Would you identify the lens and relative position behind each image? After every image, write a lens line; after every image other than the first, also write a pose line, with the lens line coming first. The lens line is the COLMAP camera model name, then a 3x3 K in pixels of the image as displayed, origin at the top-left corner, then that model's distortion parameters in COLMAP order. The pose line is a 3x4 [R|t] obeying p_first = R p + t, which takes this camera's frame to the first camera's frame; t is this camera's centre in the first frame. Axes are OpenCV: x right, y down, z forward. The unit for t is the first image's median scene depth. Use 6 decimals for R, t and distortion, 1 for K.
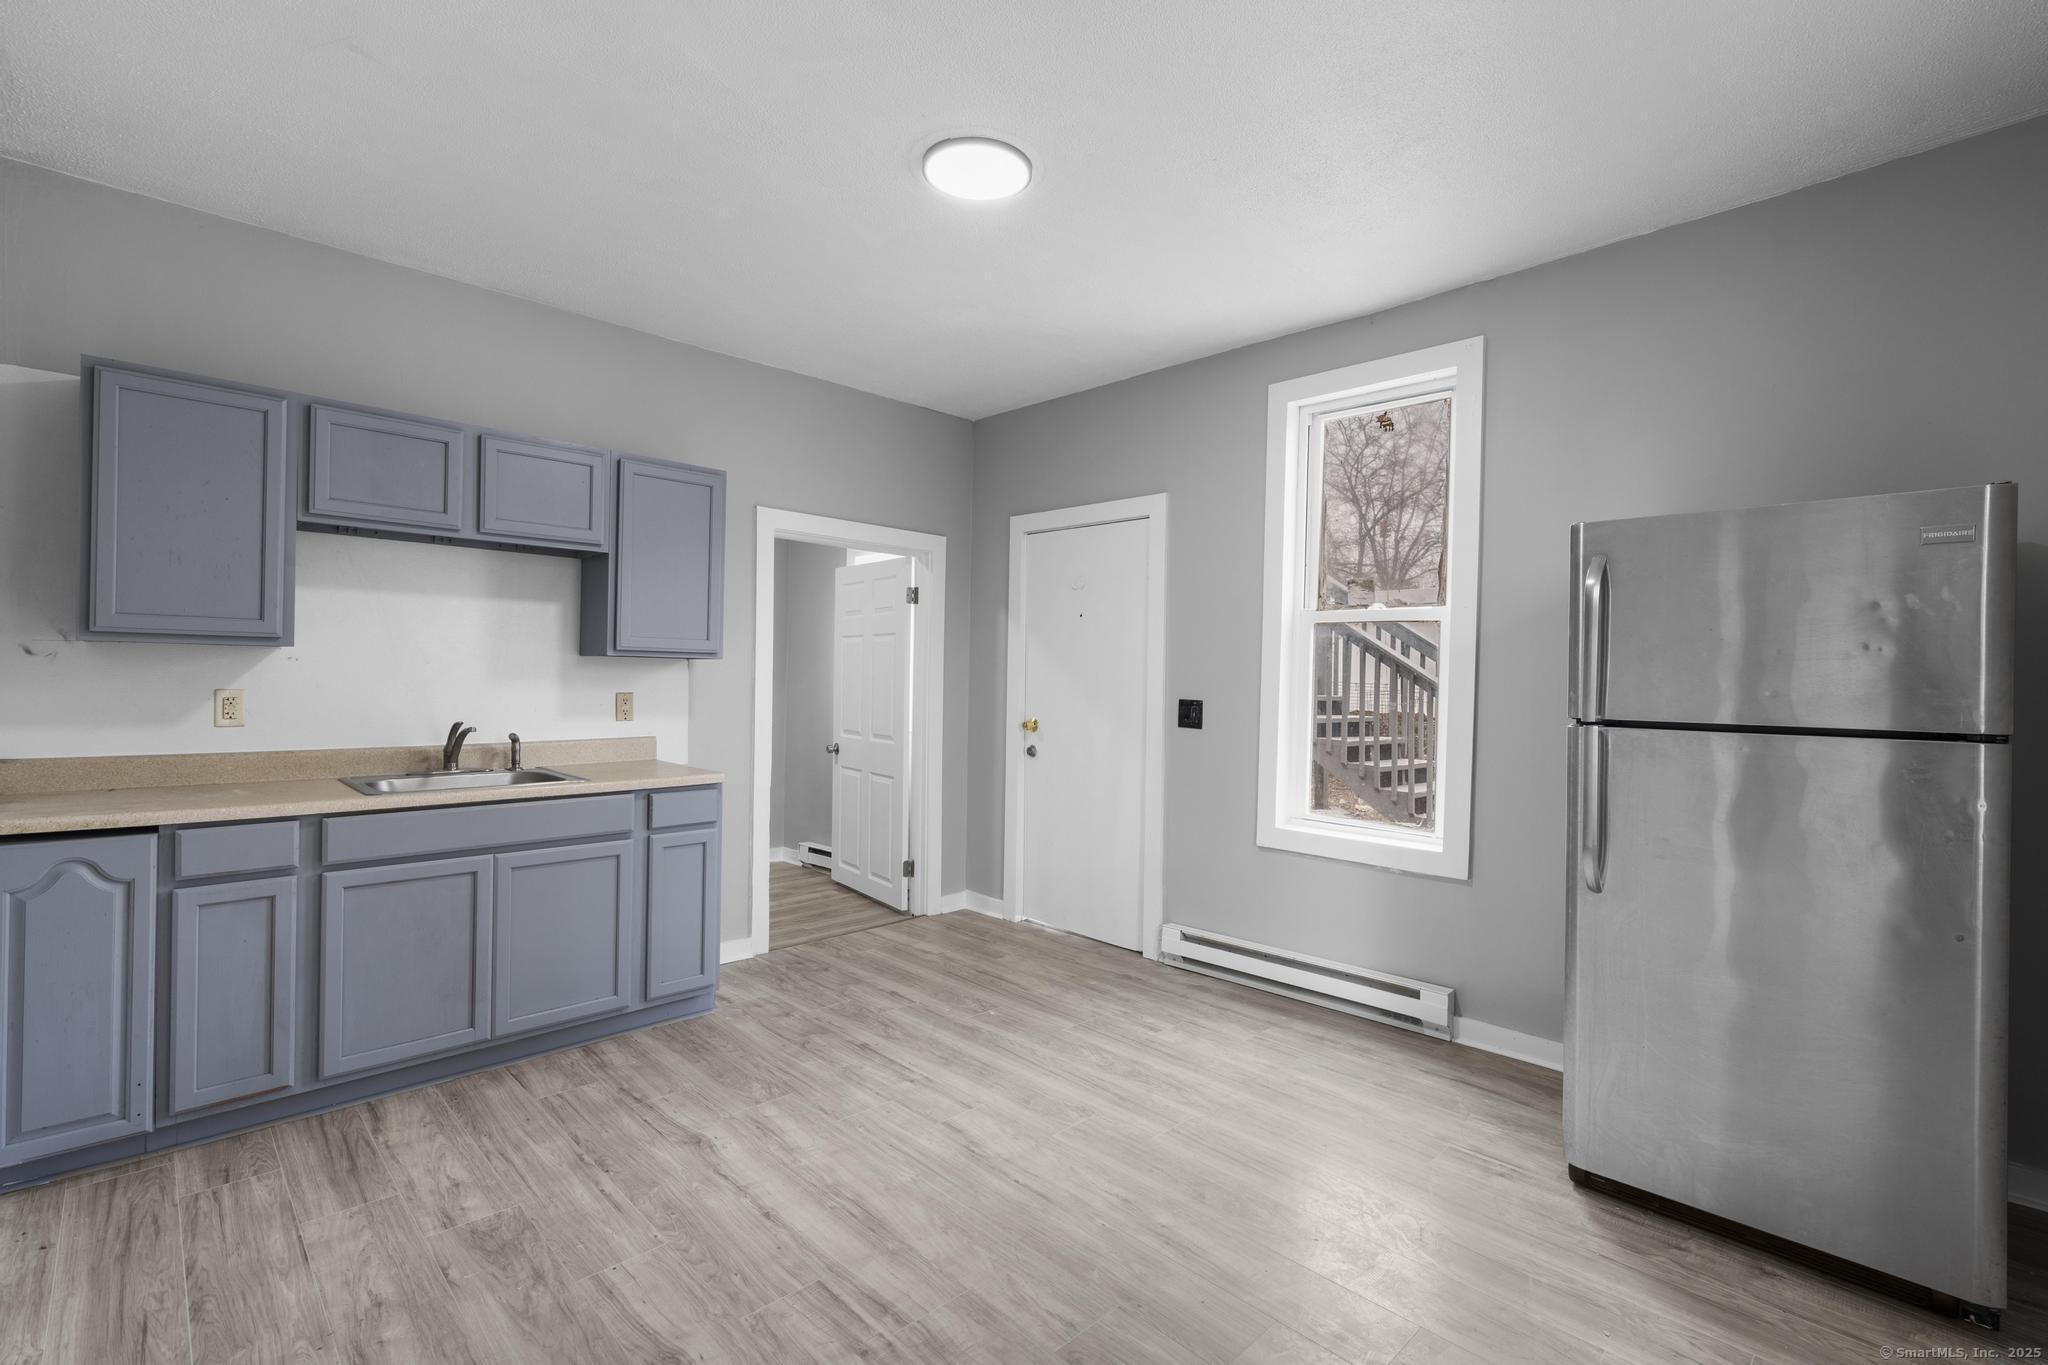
lens RADIAL K [[946.1, 0, 1007.4], [0, 946.1, 671.8], [0, 0, 1]] dist [-0.011932, 0.006268]
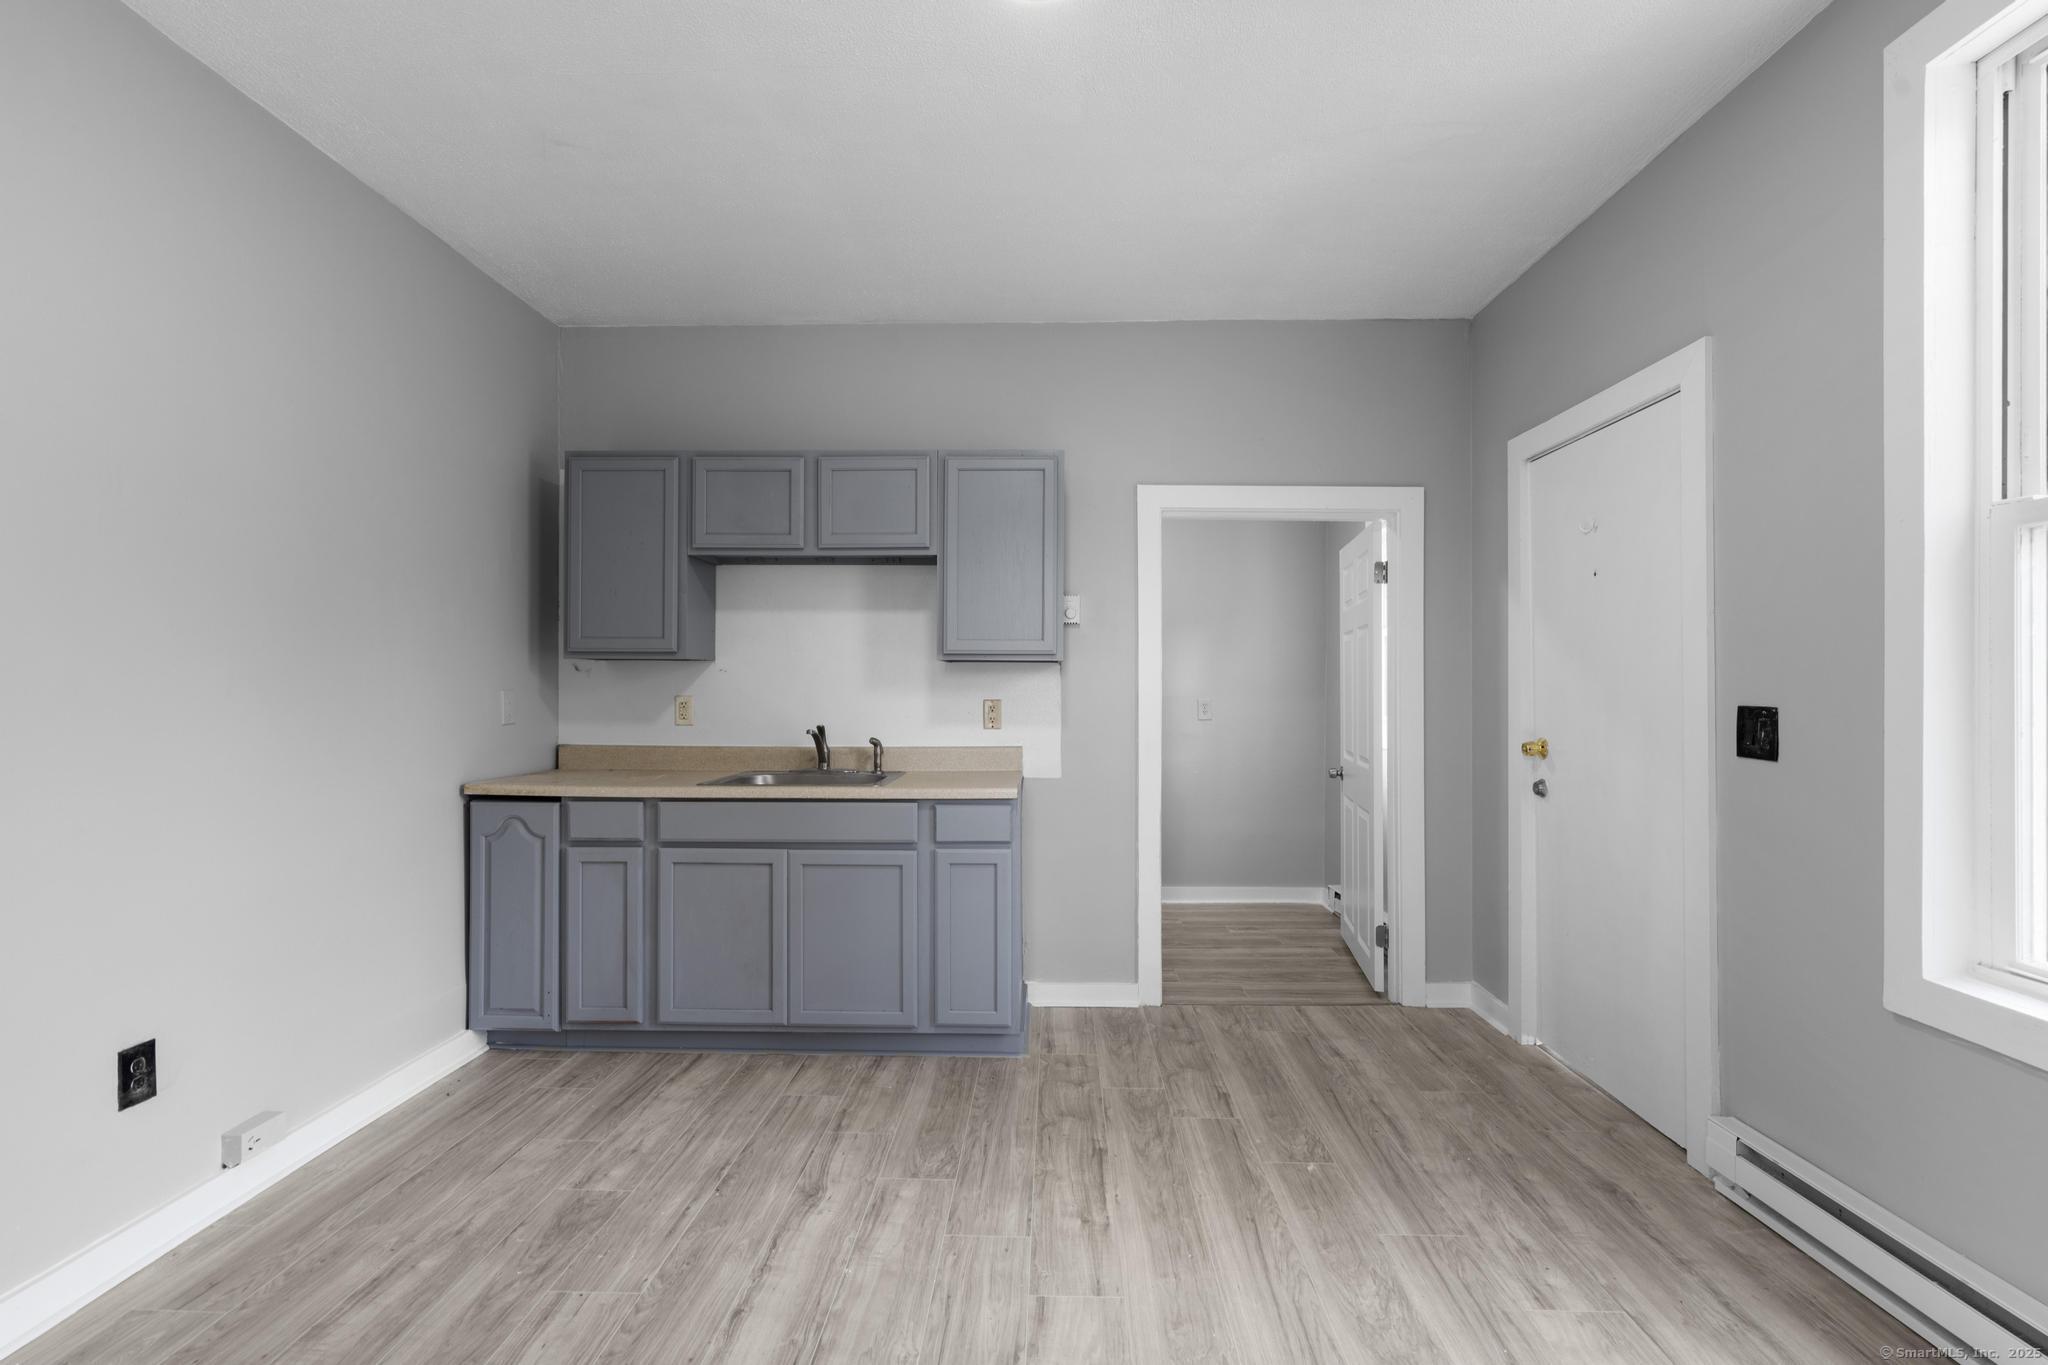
lens RADIAL K [[946.1, 0, 1007.4], [0, 946.1, 671.8], [0, 0, 1]] dist [-0.011932, 0.006268]
pose [[0.689559, -0.028225, -0.723680, 0.367626], [0.011169, 0.999536, -0.028342, 0.025925], [0.724144, 0.011461, 0.689554, 0.414699]]
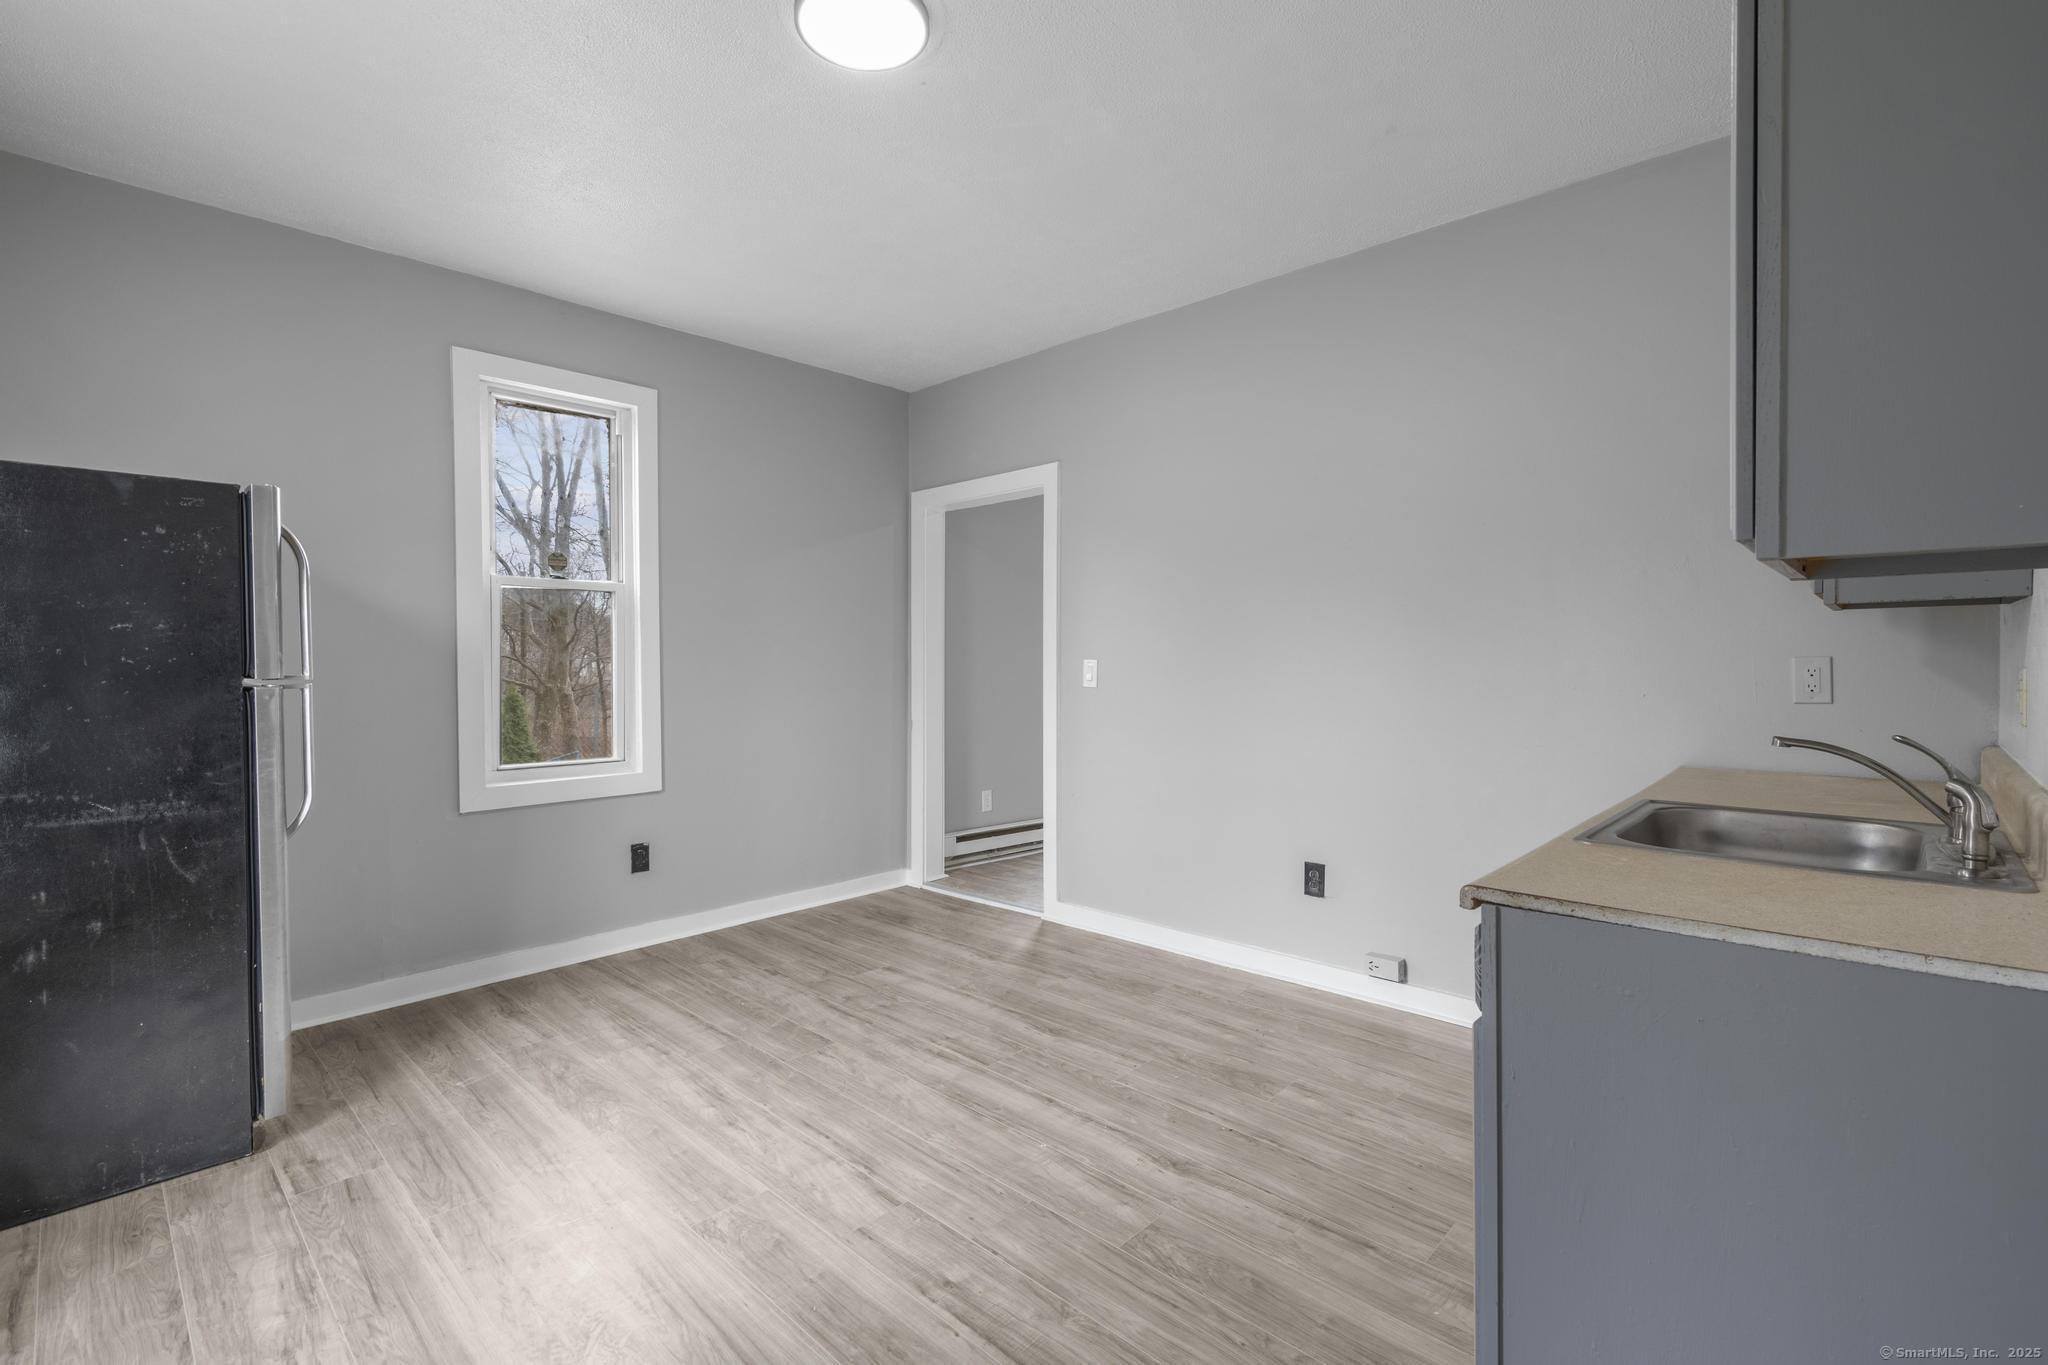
lens RADIAL K [[882.4, 0, 1024.0], [0, 882.4, 682.5], [0, 0, 1]] dist [-0.001171, 0.000309]
pose [[-0.998051, -0.004838, -0.062209, -0.105247], [-0.006368, 0.999681, 0.024425, 0.016758], [0.062071, 0.024774, -0.997764, 1.462053]]
